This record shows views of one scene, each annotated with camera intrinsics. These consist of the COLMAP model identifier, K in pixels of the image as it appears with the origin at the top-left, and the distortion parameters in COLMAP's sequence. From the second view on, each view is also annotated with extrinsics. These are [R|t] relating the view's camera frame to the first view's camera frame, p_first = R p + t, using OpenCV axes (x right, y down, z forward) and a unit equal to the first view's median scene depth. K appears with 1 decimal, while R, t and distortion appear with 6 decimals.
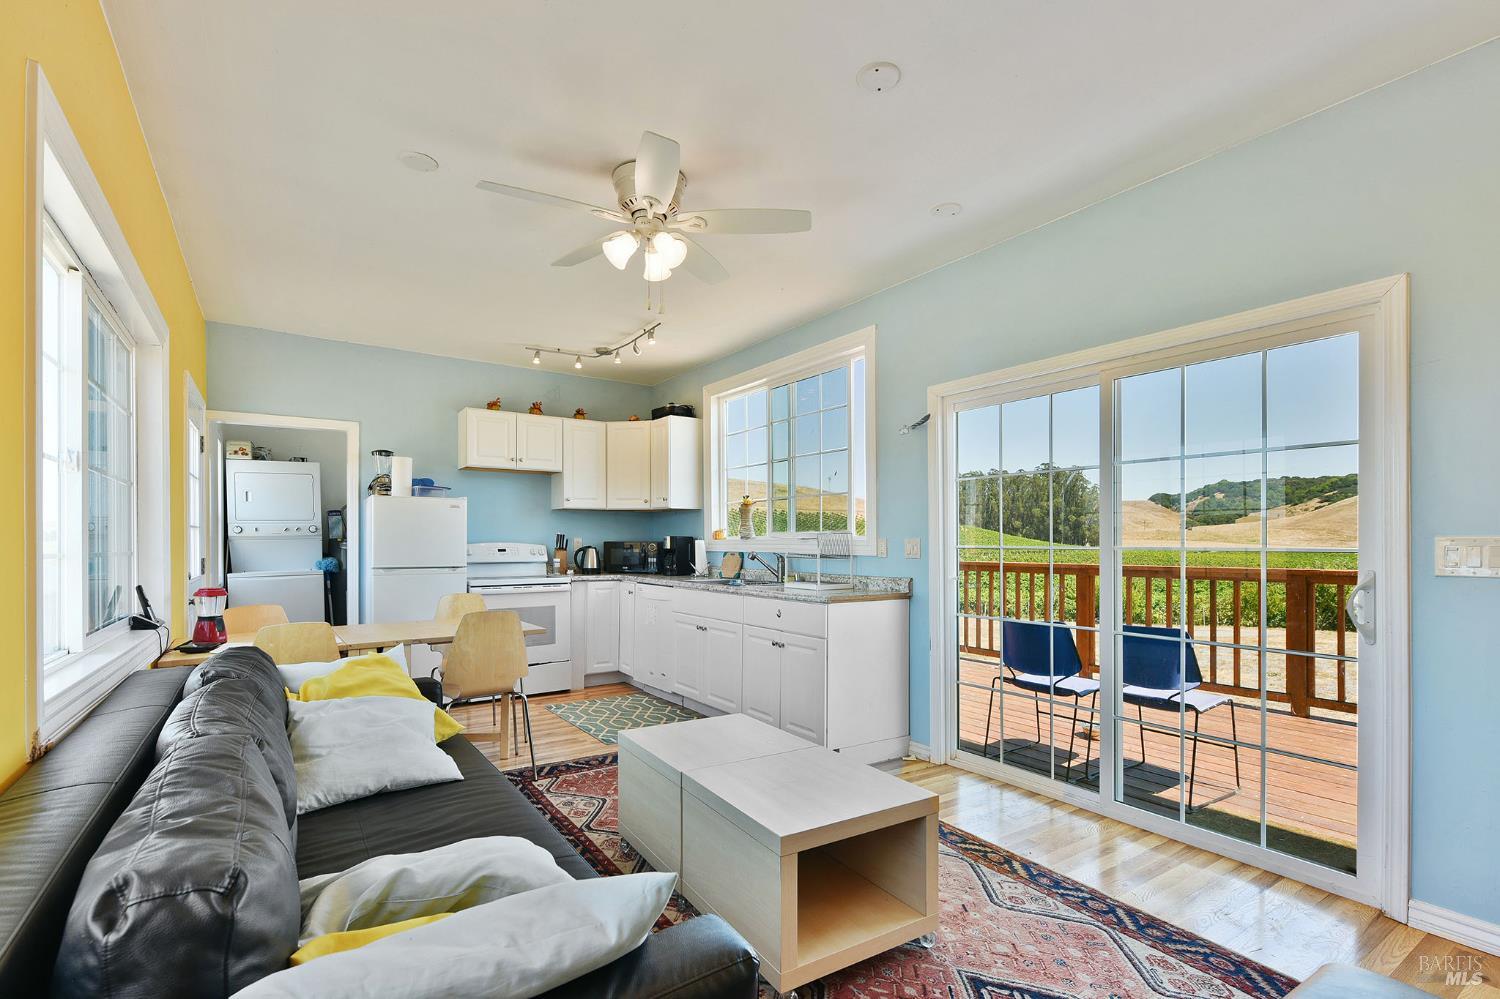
lens RADIAL K [[660.9, 0, 744.0], [0, 660.9, 534.0], [0, 0, 1]] dist [0.000034, -0.000046]
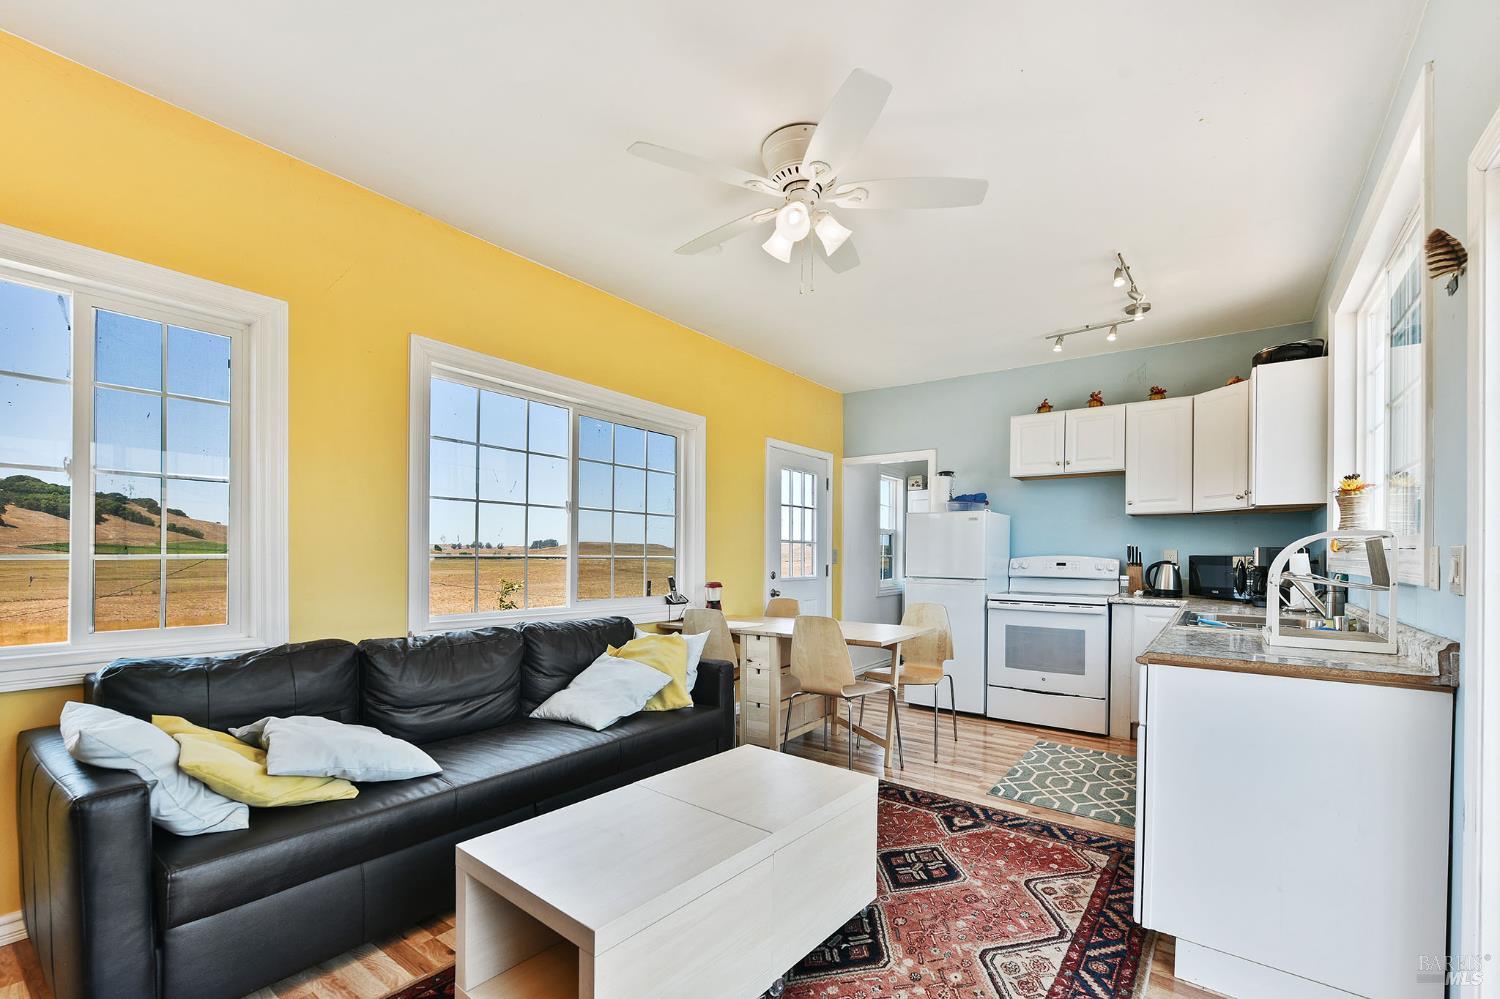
lens RADIAL K [[637.2, 0, 785.4], [0, 637.2, 551.0], [0, 0, 1]] dist [0.000380, 0.000019]
pose [[0.353102, 0.000061, -0.935585, 0.320317], [0.001211, 0.999999, 0.000522, 0.005747], [0.935584, -0.001318, 0.353101, 0.329710]]
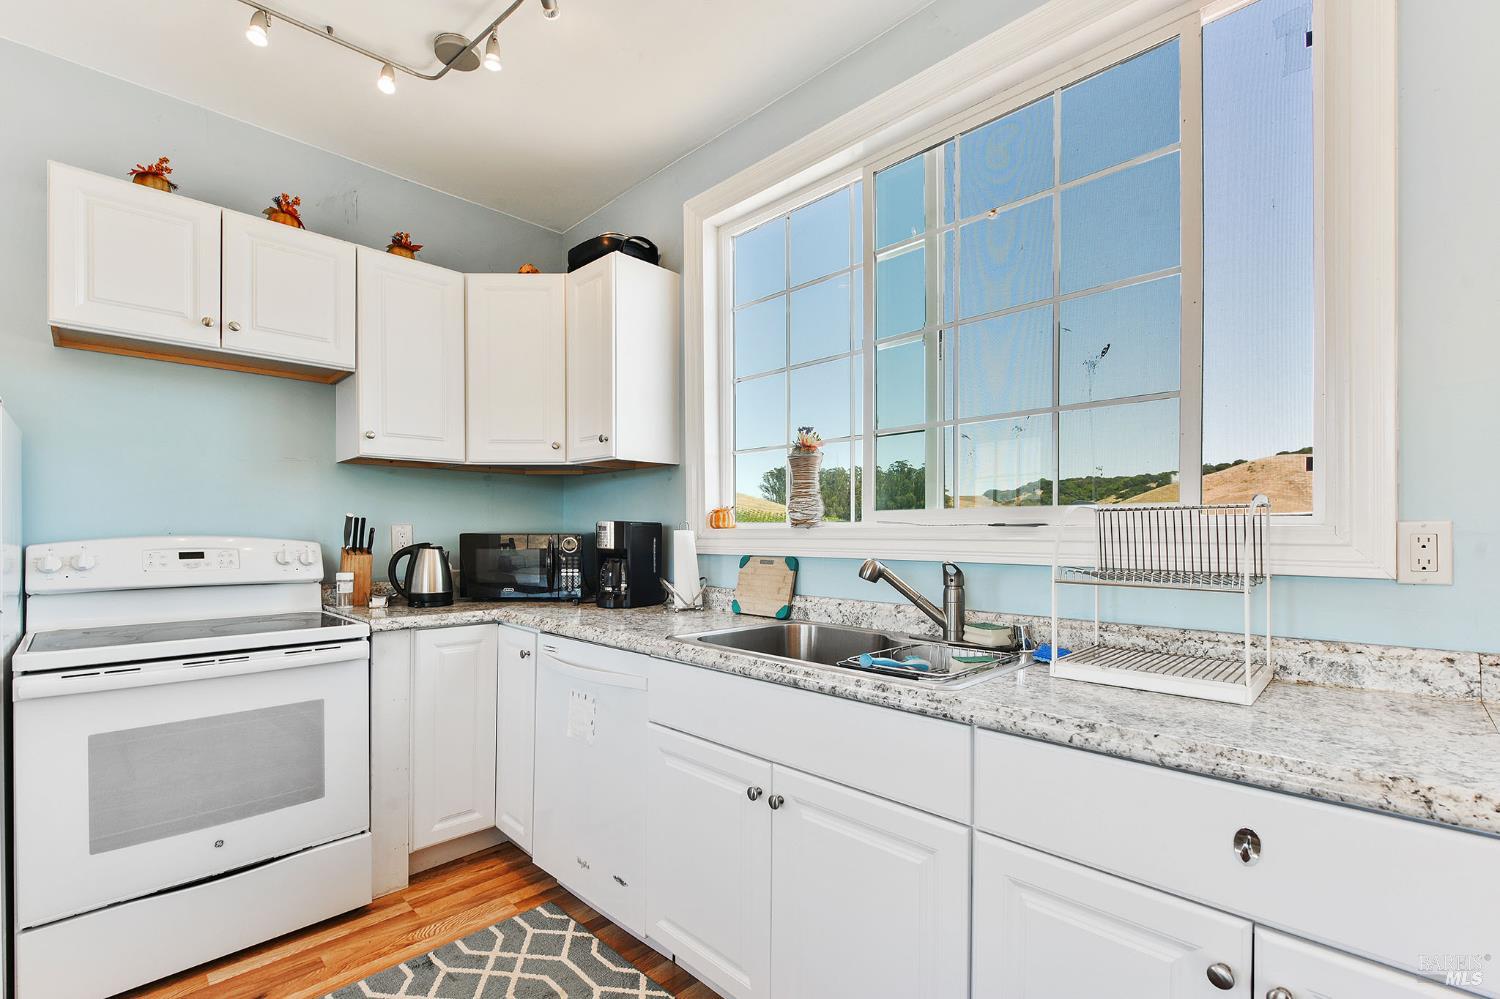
lens RADIAL K [[660.9, 0, 744.0], [0, 660.9, 534.0], [0, 0, 1]] dist [0.000034, -0.000046]
pose [[0.984104, -0.001100, 0.177587, -0.104578], [-0.000702, 0.999949, 0.010083, 0.007362], [-0.177589, -0.010047, 0.984053, 0.539040]]
